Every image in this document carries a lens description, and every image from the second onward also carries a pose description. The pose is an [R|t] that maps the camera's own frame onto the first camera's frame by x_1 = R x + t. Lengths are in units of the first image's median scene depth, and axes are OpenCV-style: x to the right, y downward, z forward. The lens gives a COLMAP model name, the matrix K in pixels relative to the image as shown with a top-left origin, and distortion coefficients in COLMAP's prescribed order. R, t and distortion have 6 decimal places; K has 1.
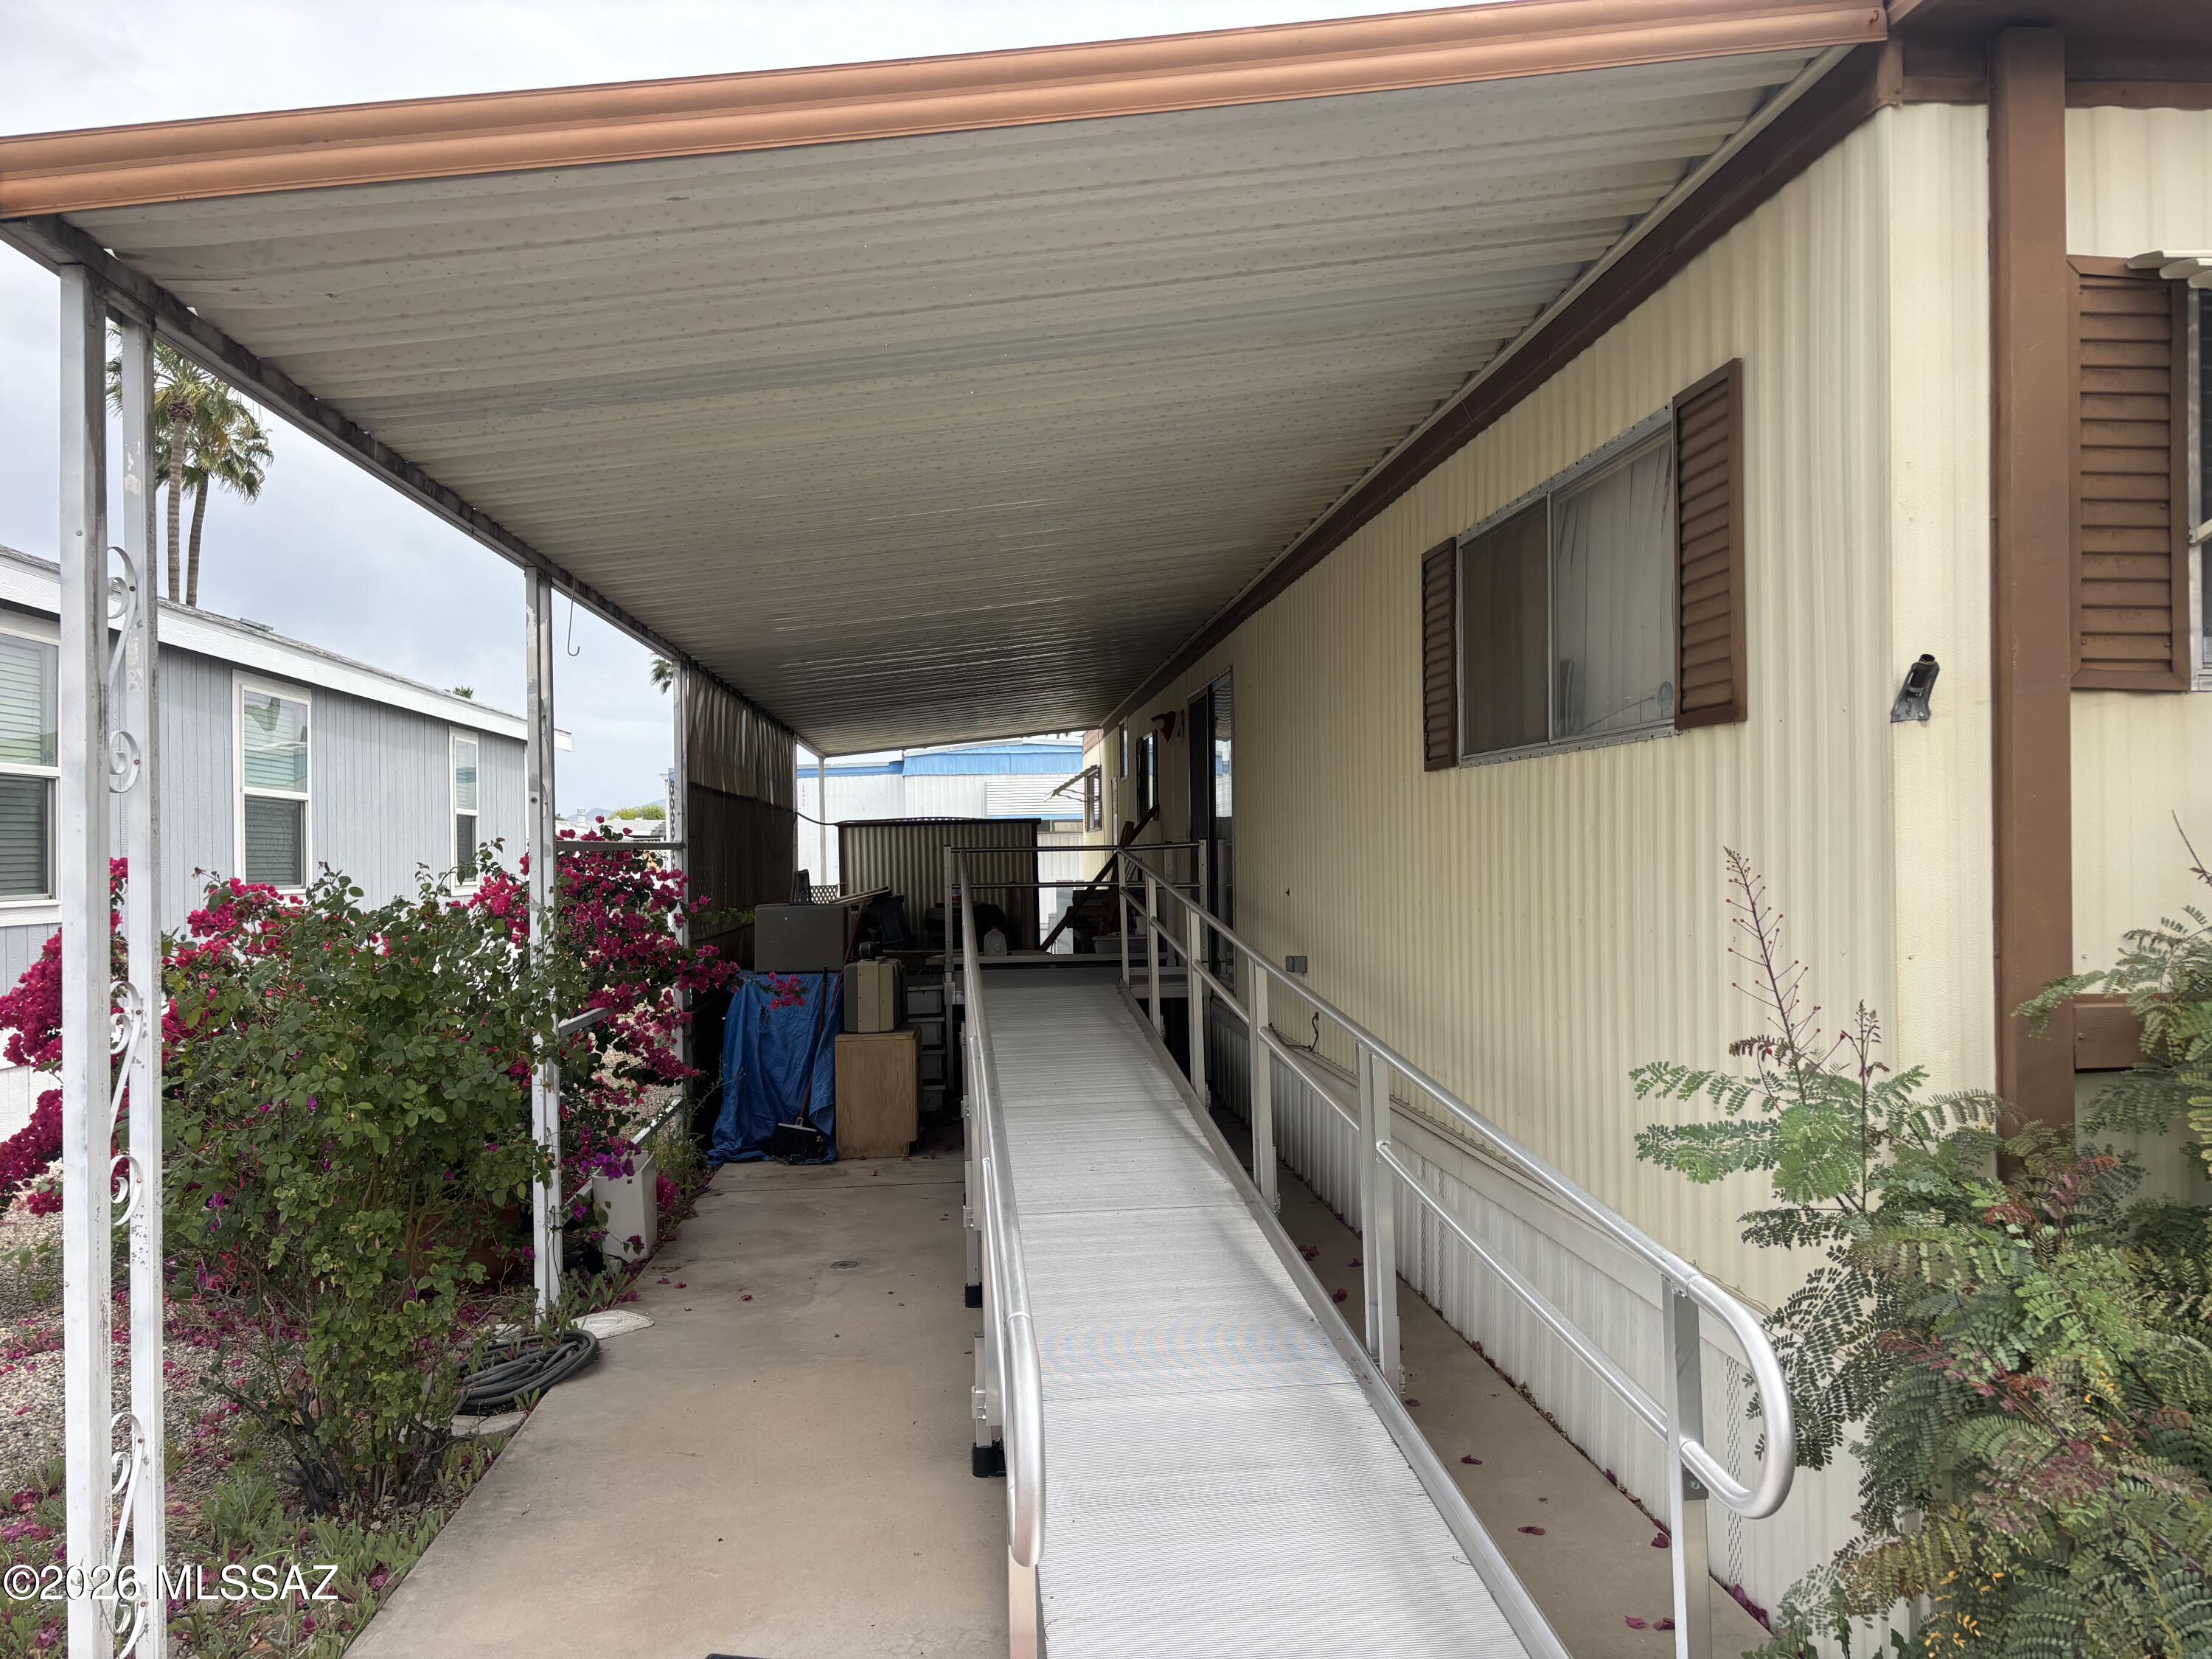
lens RADIAL K [[1599.0, 0, 1106.0], [0, 1599.0, 829.5], [0, 0, 1]] dist [-0.032578, 0.000447]
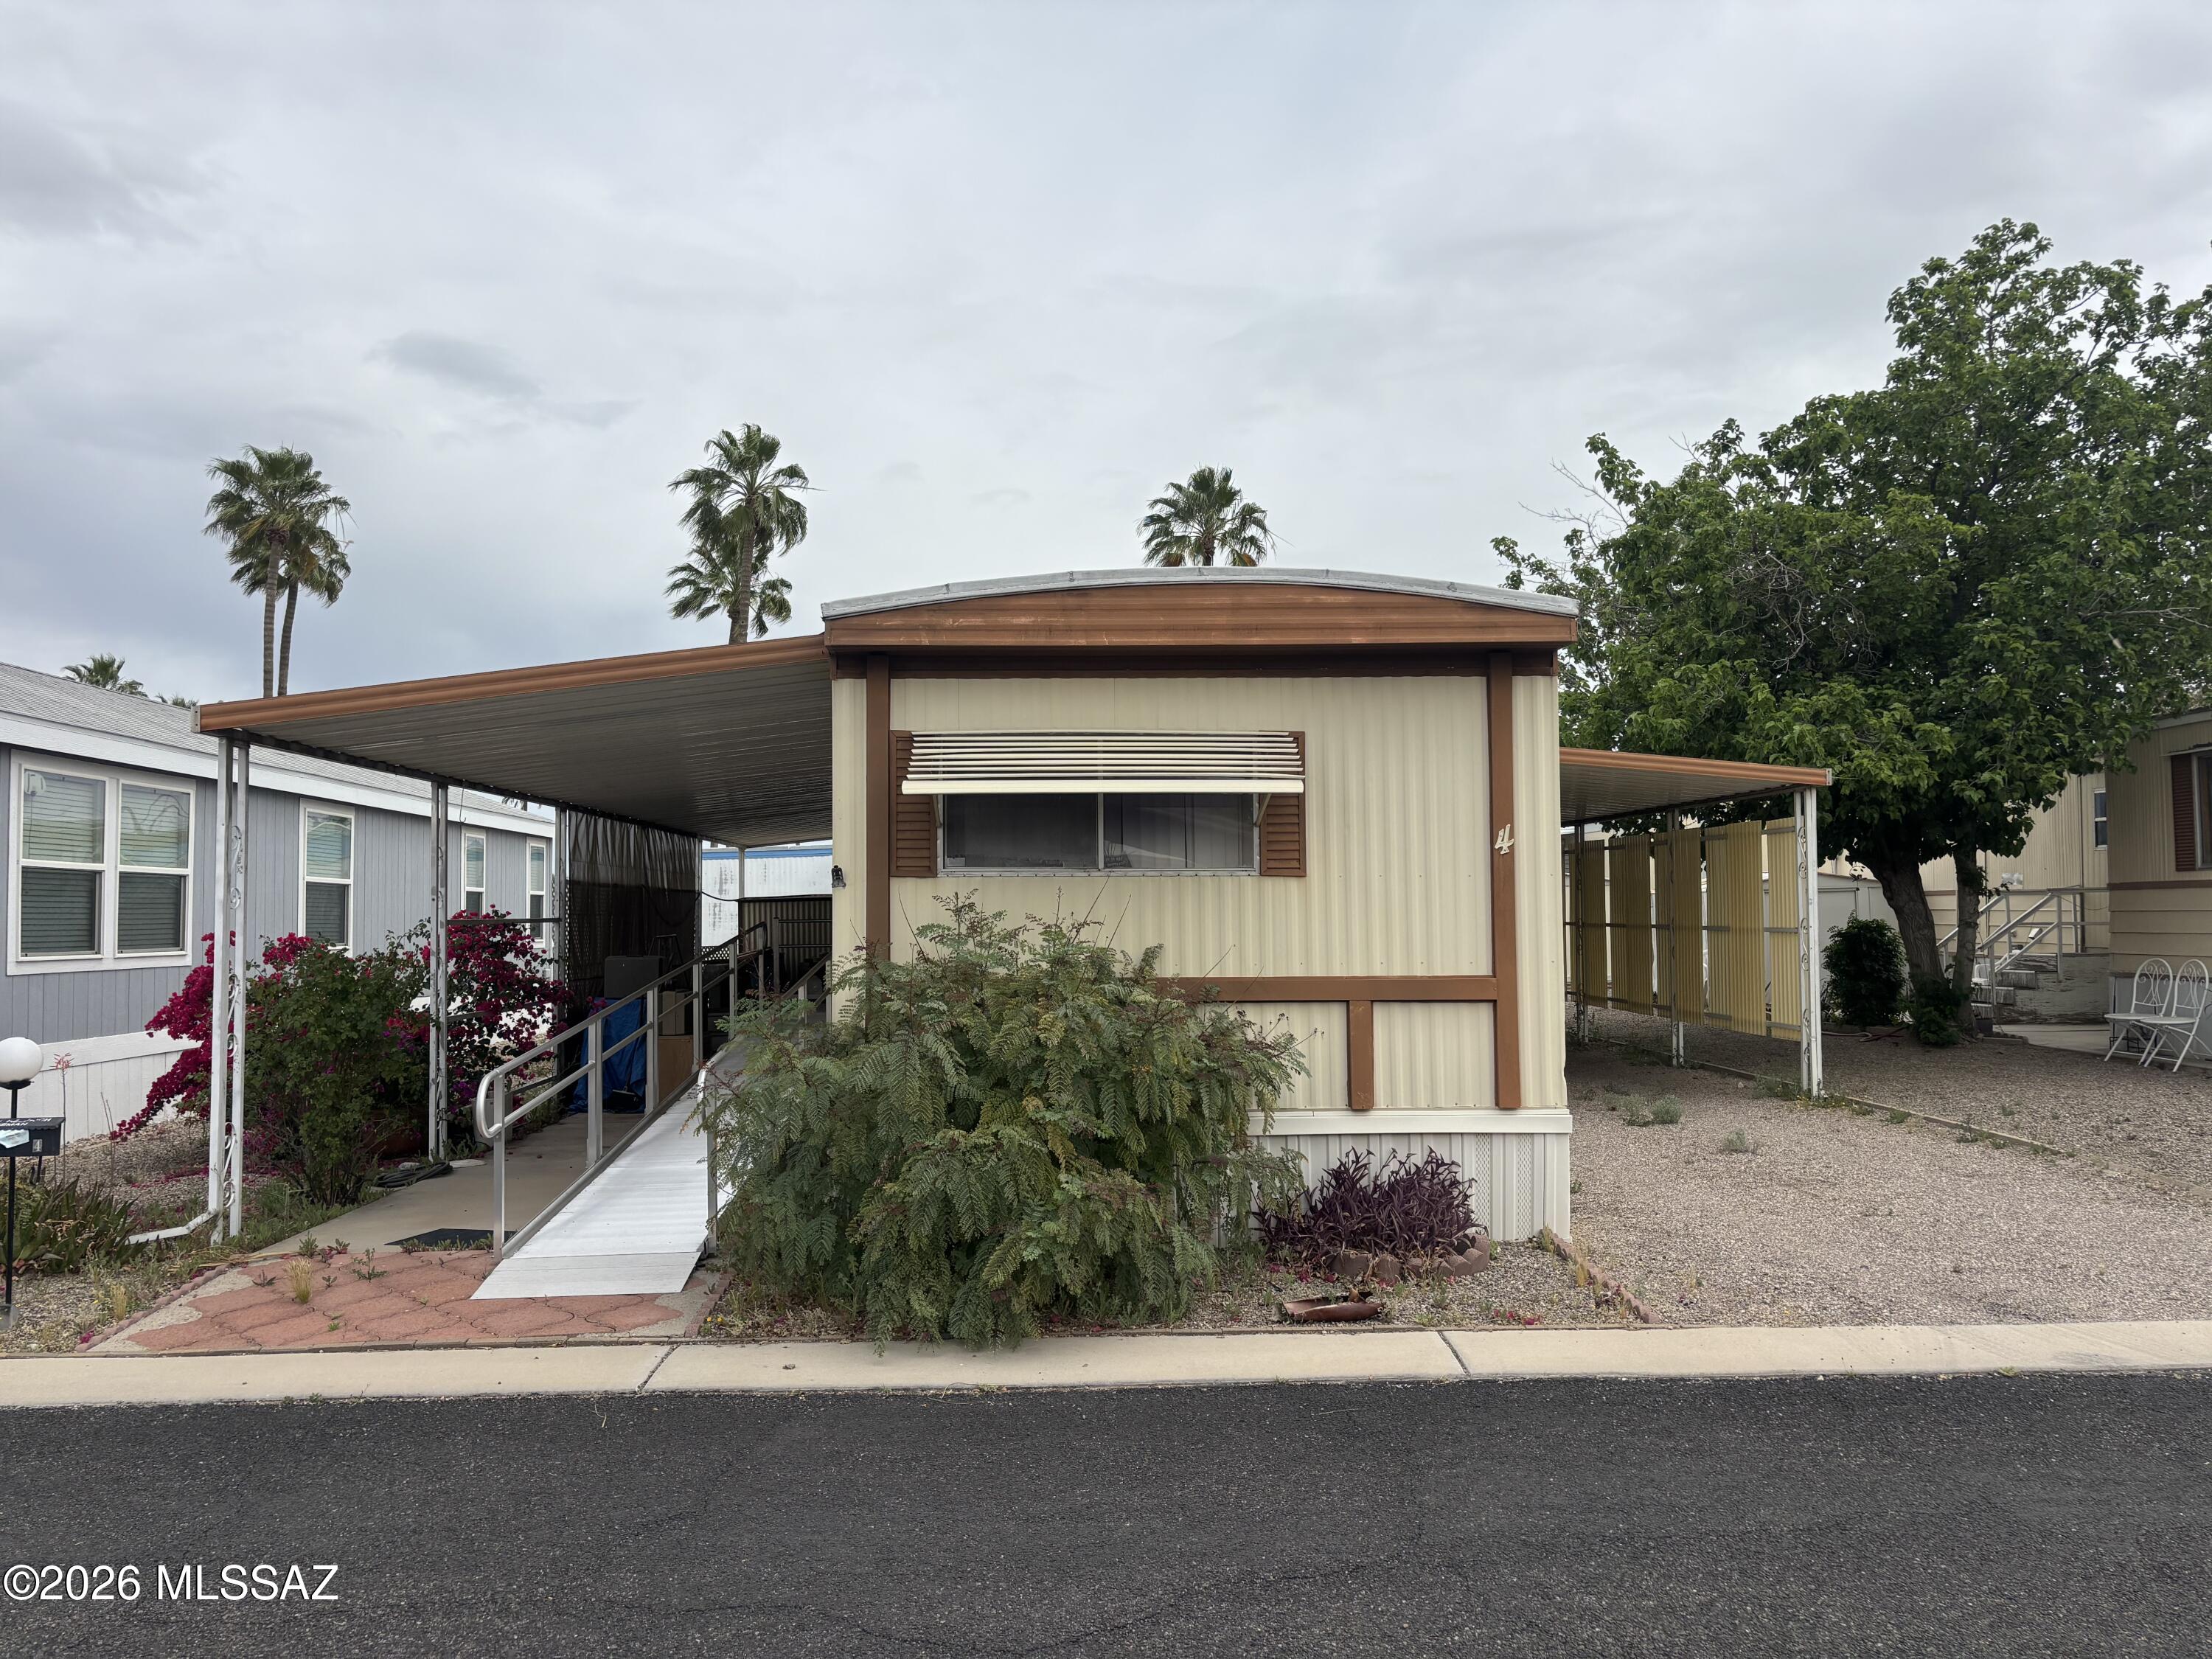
lens RADIAL K [[1648.6, 0, 1106.0], [0, 1648.6, 829.5], [0, 0, 1]] dist [0.069168, -0.149538]
pose [[0.997929, 0.002745, -0.064261, 0.478192], [-0.005171, 0.999279, -0.037604, -0.025771], [0.064112, 0.037859, 0.997224, -0.795555]]
